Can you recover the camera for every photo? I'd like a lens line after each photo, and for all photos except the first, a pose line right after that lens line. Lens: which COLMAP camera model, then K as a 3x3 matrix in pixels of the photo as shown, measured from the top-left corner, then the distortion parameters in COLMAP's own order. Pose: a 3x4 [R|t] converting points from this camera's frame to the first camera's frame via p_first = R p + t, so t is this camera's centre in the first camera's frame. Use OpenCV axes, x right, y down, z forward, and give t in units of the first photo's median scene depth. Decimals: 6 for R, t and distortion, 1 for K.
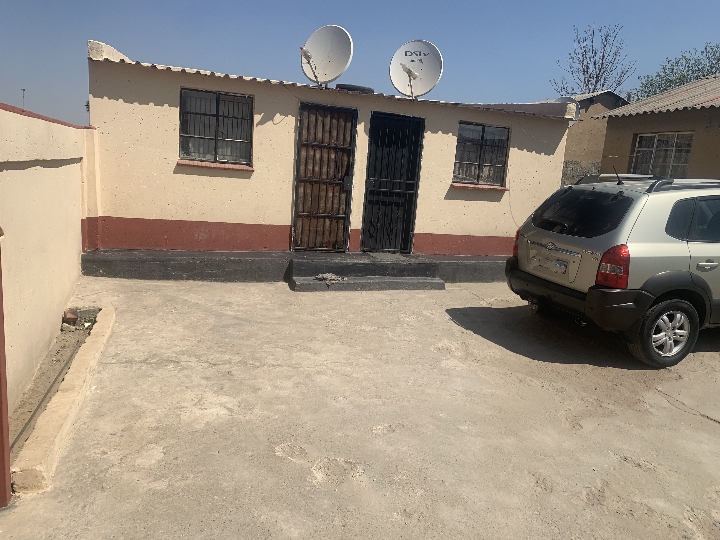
lens RADIAL K [[541.0, 0, 354.9], [0, 541.0, 284.1], [0, 0, 1]] dist [0.071806, -0.074356]
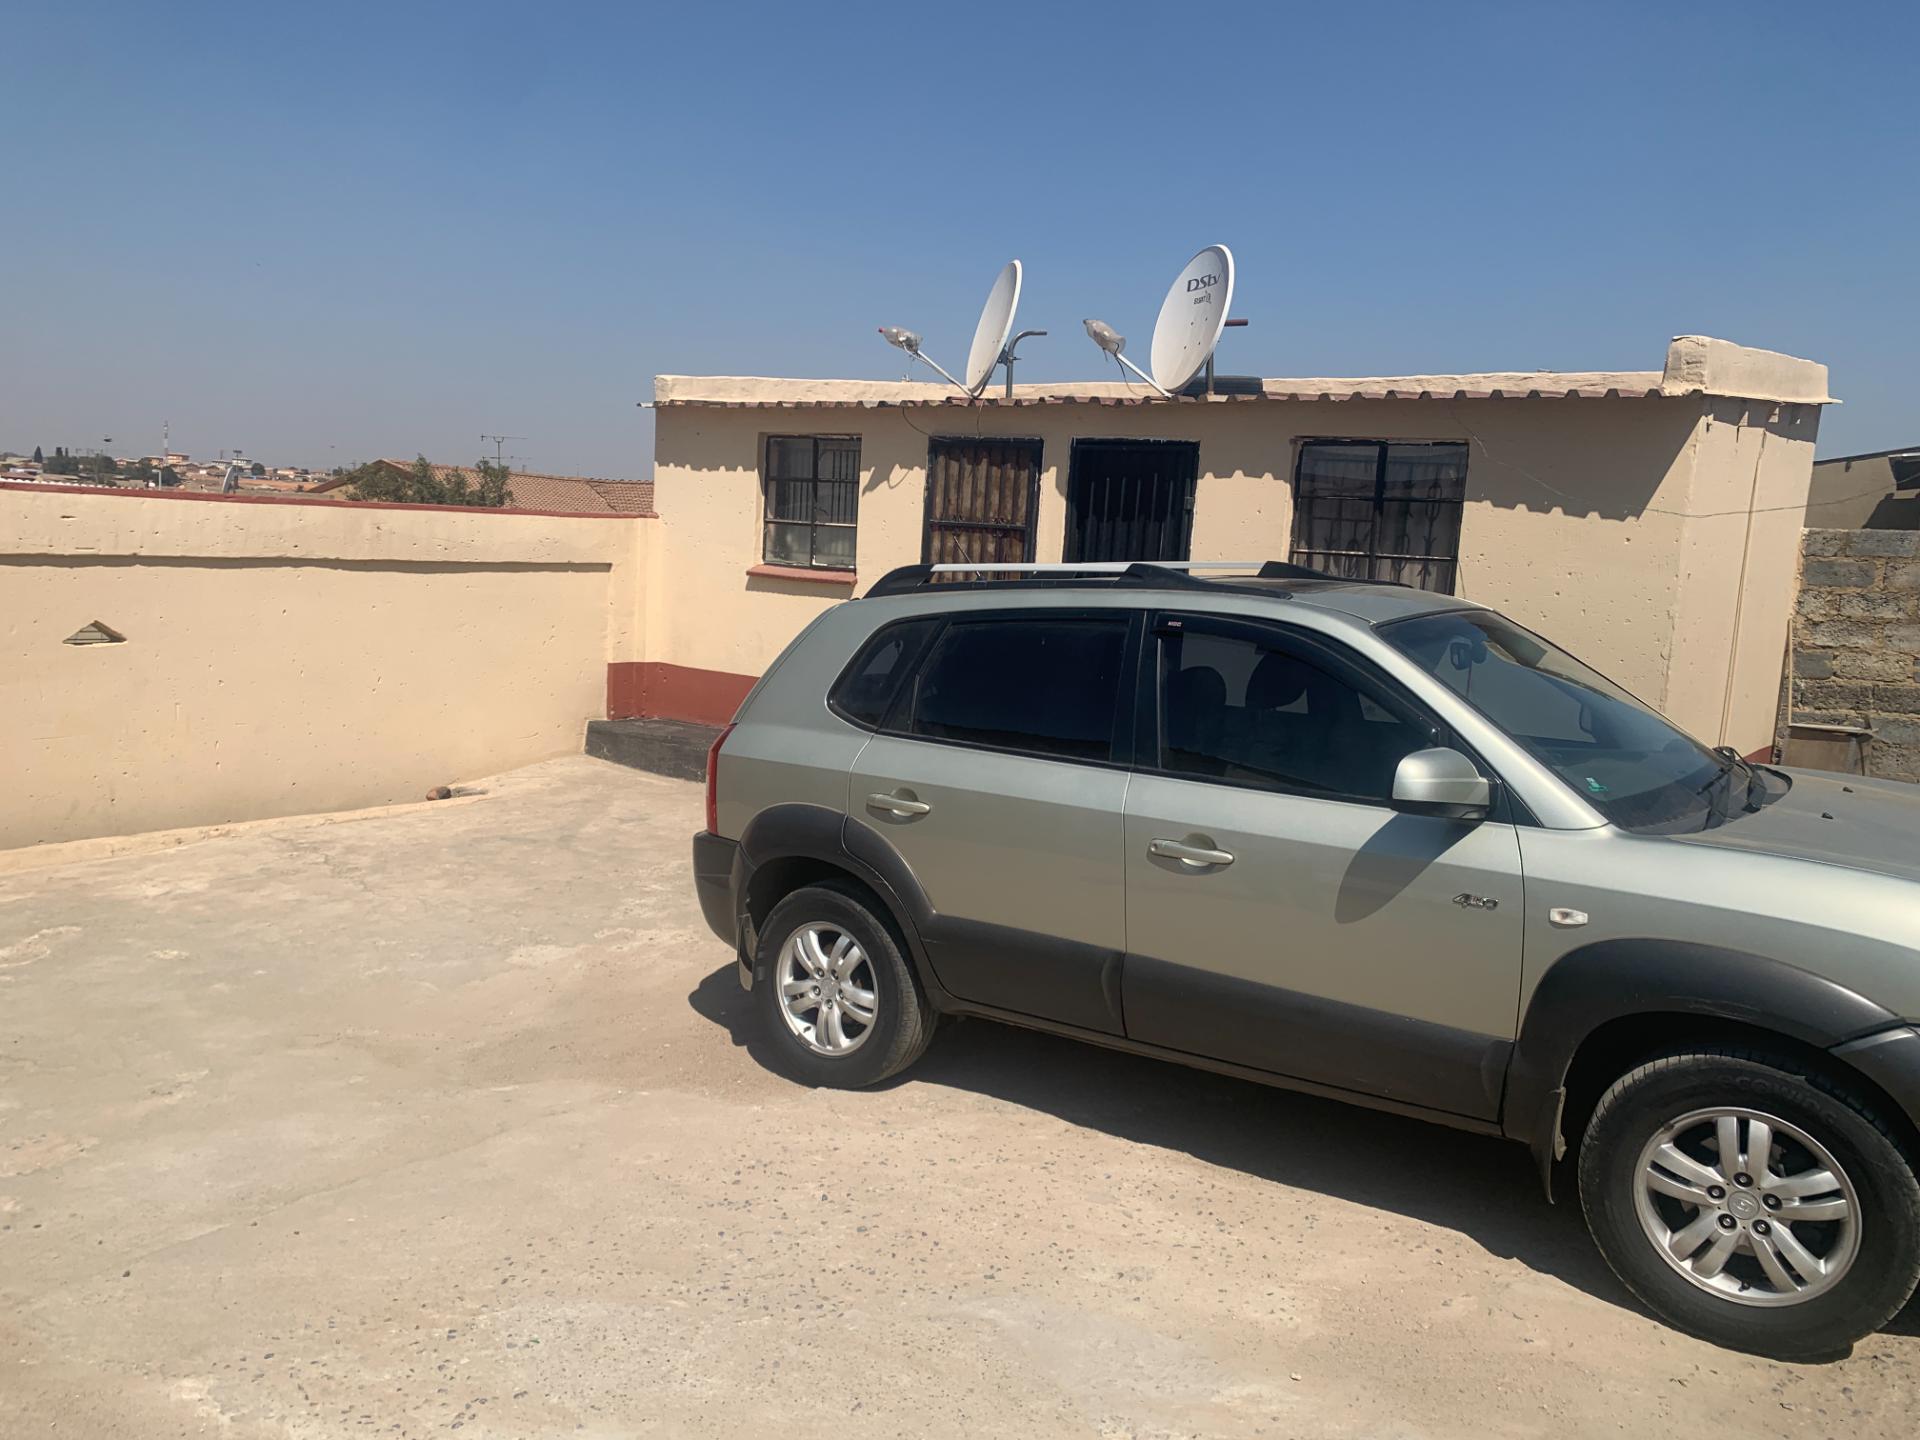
lens RADIAL K [[1446.4, 0, 964.6], [0, 1446.4, 717.7], [0, 0, 1]] dist [0.053433, -0.066739]
pose [[0.588659, 0.053745, -0.806593, 0.988957], [-0.170778, 0.983535, -0.059100, -0.030156], [0.790136, 0.172538, 0.588145, 0.351264]]
